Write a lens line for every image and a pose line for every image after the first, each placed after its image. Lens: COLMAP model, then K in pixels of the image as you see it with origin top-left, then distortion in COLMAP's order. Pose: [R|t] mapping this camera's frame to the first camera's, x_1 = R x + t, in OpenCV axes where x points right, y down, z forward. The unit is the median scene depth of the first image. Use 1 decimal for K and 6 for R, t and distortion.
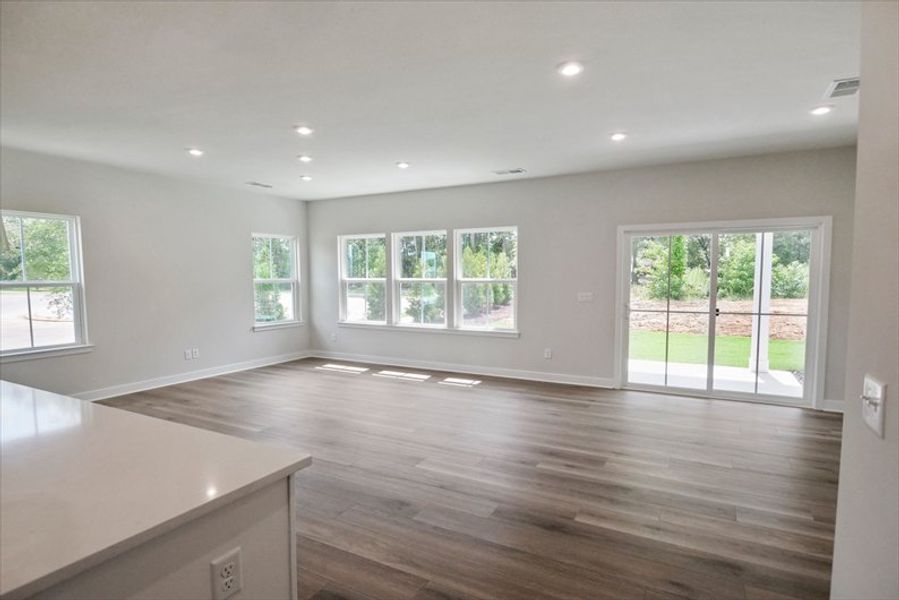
lens RADIAL K [[487.8, 0, 443.2], [0, 487.8, 315.8], [0, 0, 1]] dist [-0.003397, -0.002491]
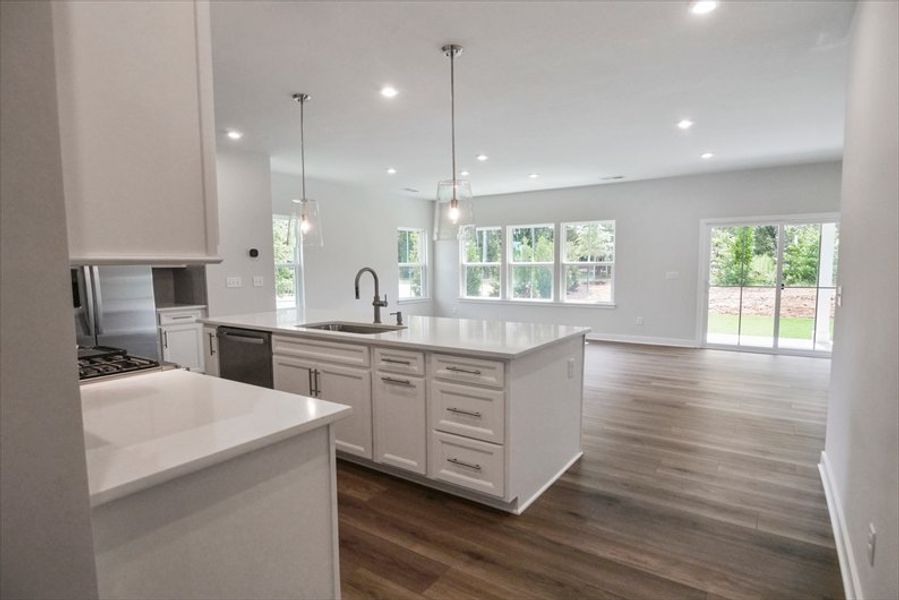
lens RADIAL K [[487.8, 0, 443.2], [0, 487.8, 315.8], [0, 0, 1]] dist [-0.003397, -0.002491]
pose [[0.994868, 0.007510, -0.100904, -0.133674], [-0.005495, 0.999780, 0.020227, 0.034083], [0.101034, -0.019569, 0.994691, -0.250181]]
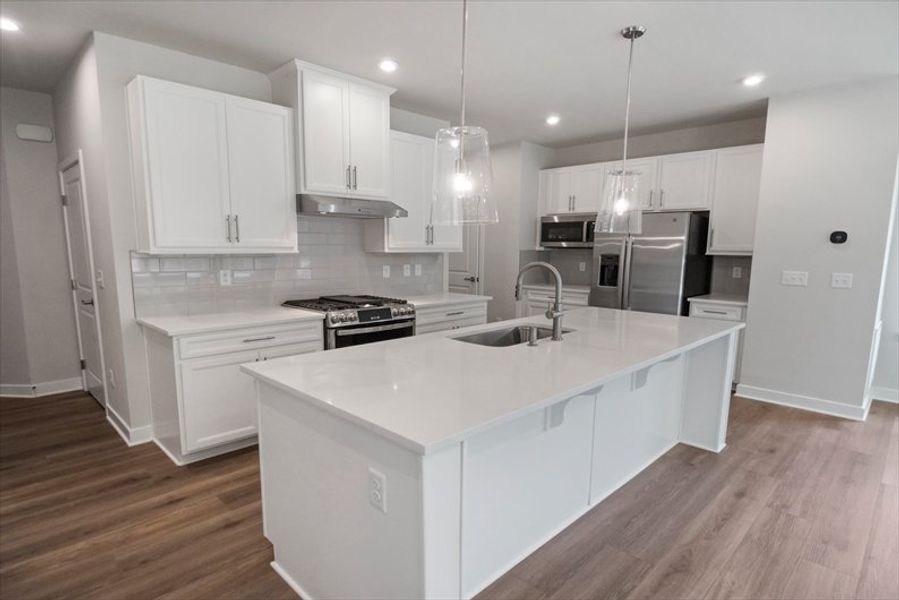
lens RADIAL K [[487.8, 0, 443.2], [0, 487.8, 315.8], [0, 0, 1]] dist [-0.003397, -0.002491]
pose [[-0.286861, 0.141514, -0.947462, 0.095926], [-0.085039, 0.981363, 0.172324, -0.017835], [0.954190, 0.130005, -0.269481, 0.227632]]
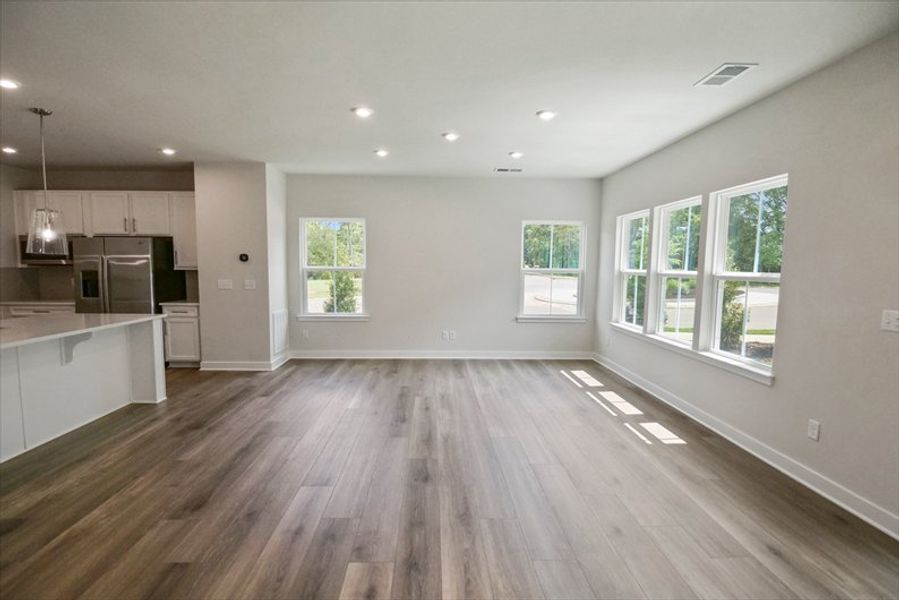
lens RADIAL K [[487.8, 0, 443.2], [0, 487.8, 315.8], [0, 0, 1]] dist [-0.003397, -0.002491]
pose [[0.501563, 0.097369, -0.859624, 0.356376], [-0.081830, 0.994531, 0.064904, -0.029745], [0.861242, 0.037790, 0.506788, 0.355199]]
